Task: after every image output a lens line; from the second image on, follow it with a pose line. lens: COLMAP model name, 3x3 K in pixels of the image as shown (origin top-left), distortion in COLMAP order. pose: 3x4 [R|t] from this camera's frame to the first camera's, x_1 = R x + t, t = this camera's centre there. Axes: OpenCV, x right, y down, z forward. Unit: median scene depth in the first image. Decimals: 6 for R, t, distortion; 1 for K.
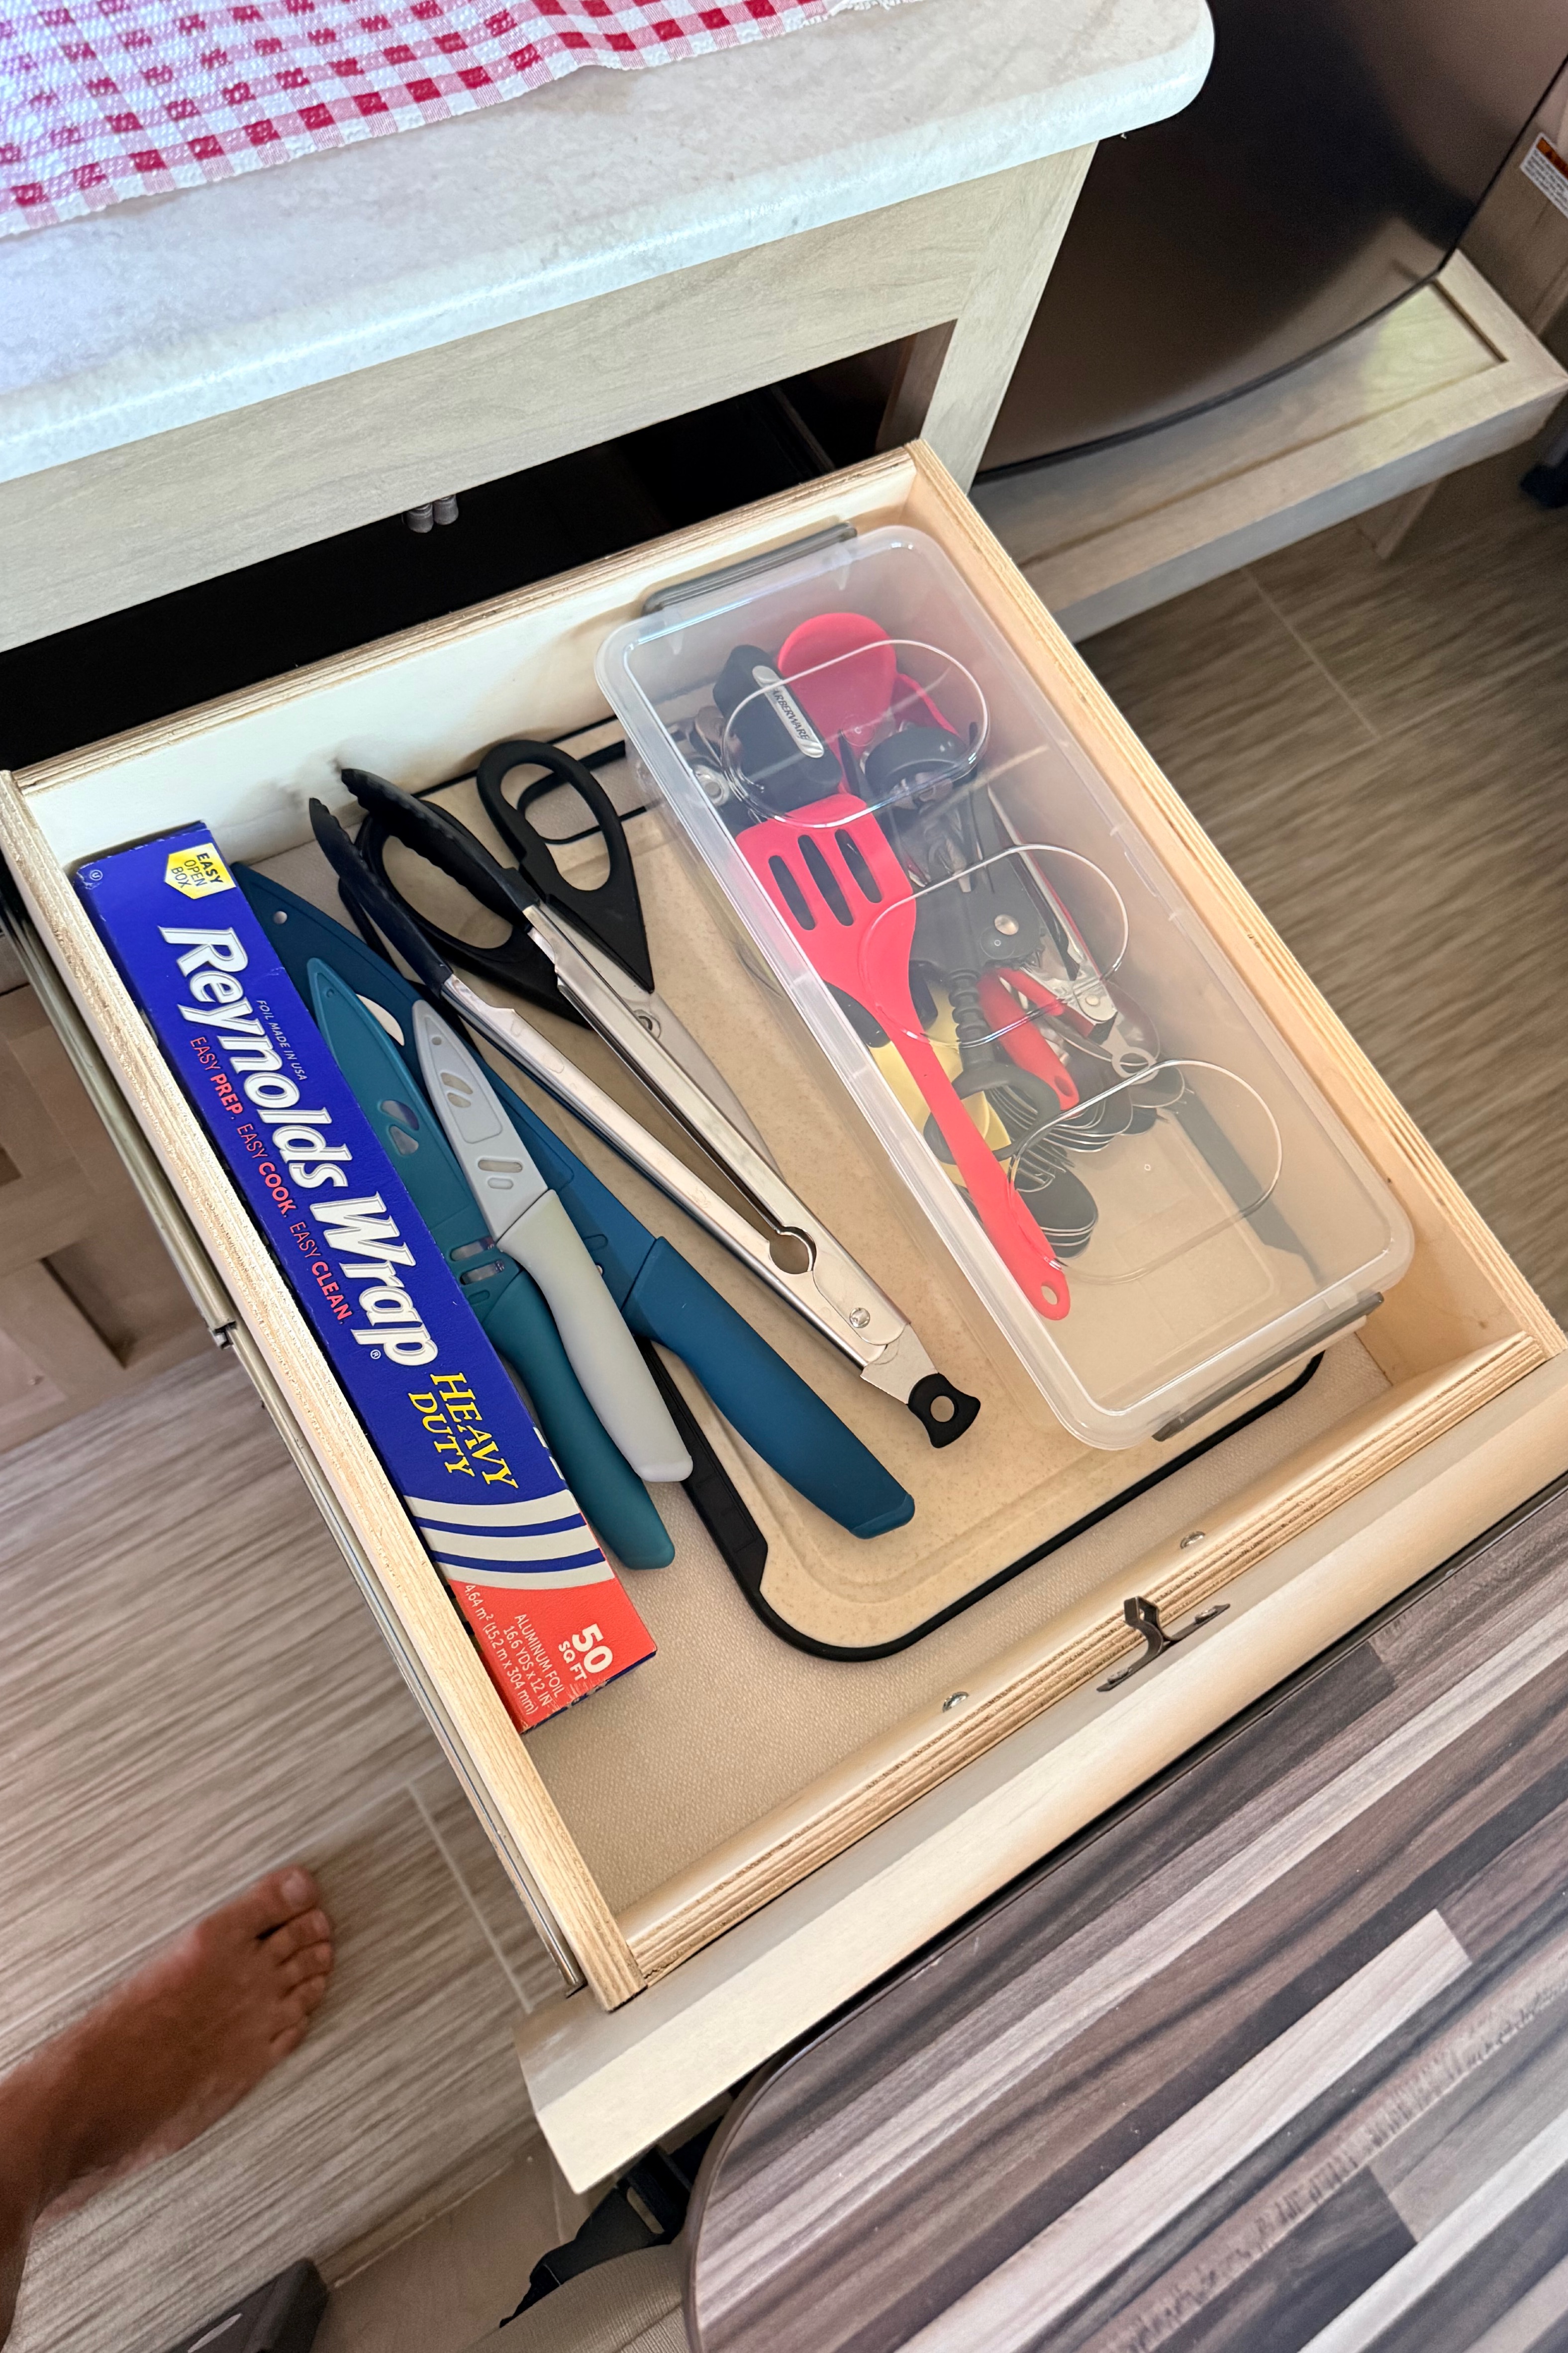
lens RADIAL K [[1694.1, 0, 799.4], [0, 1694.1, 1182.2], [0, 0, 1]] dist [0.032832, -0.043097]
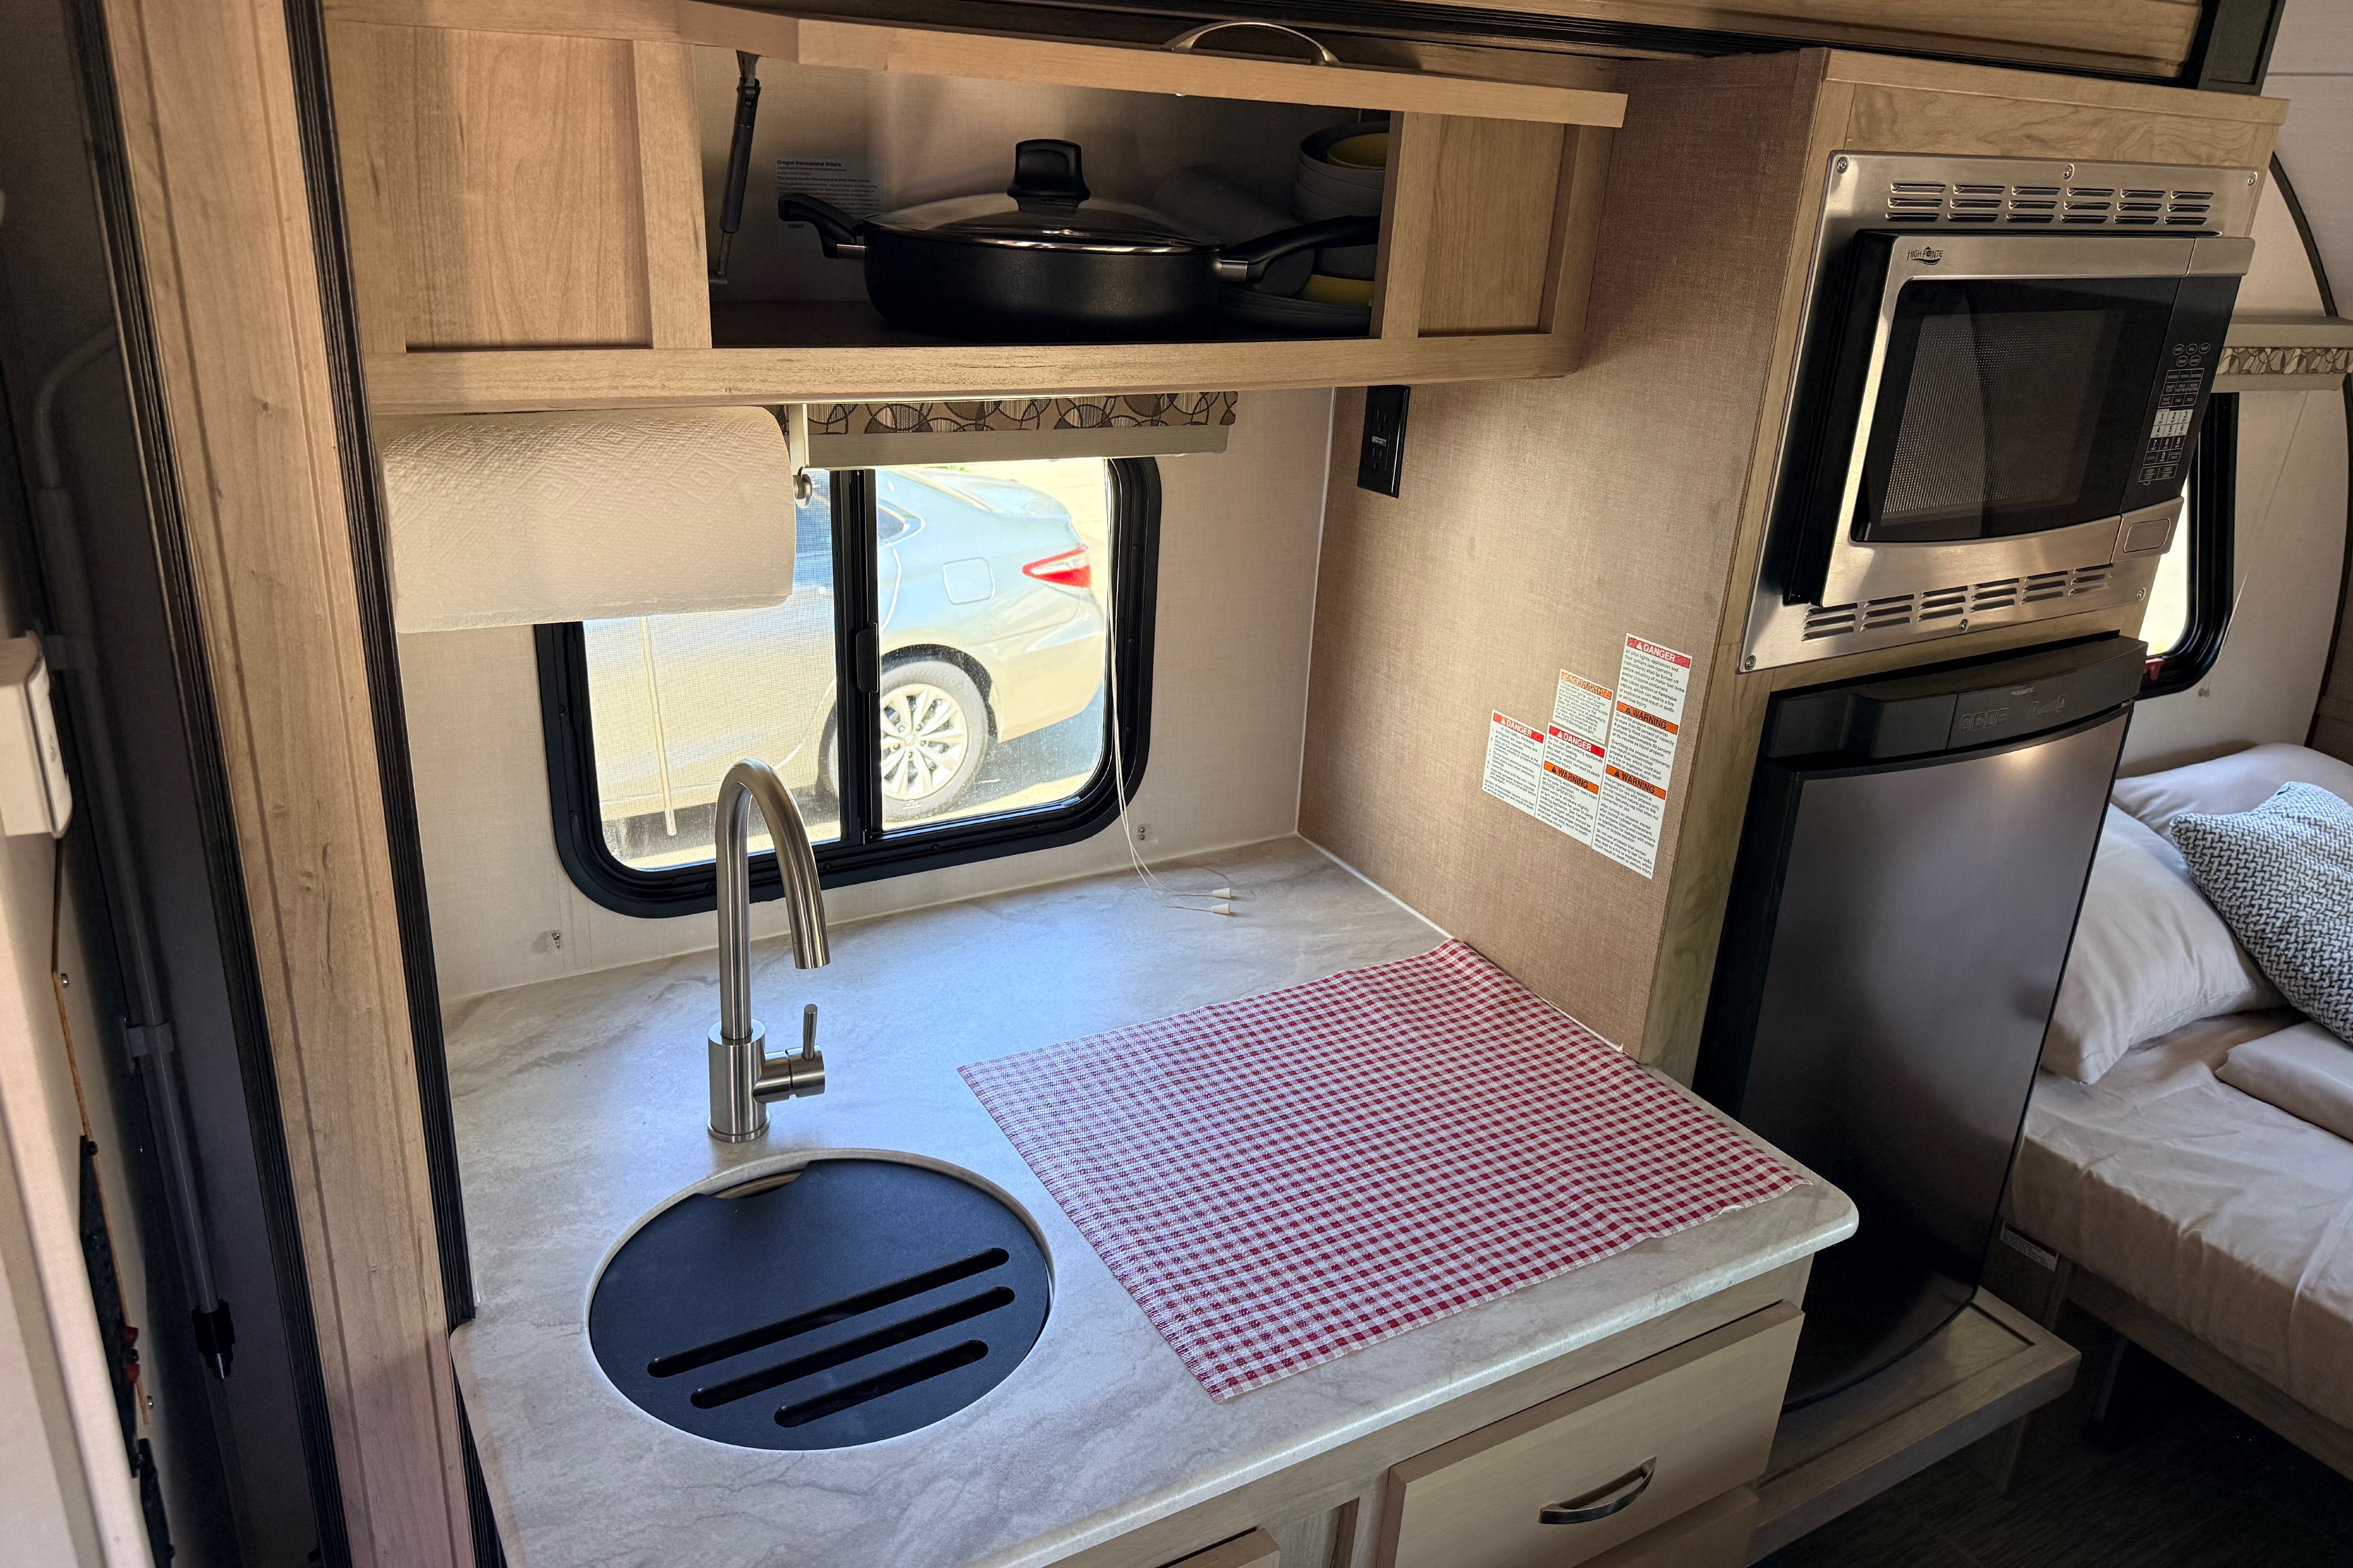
lens RADIAL K [[1694.1, 0, 1142.6], [0, 1694.1, 772.7], [0, 0, 1]] dist [0.032832, -0.043097]
pose [[0.991994, -0.099427, -0.077866, -0.659624], [0.009200, 0.671827, -0.740651, 0.924877], [0.125953, 0.734005, 0.667363, -1.580262]]
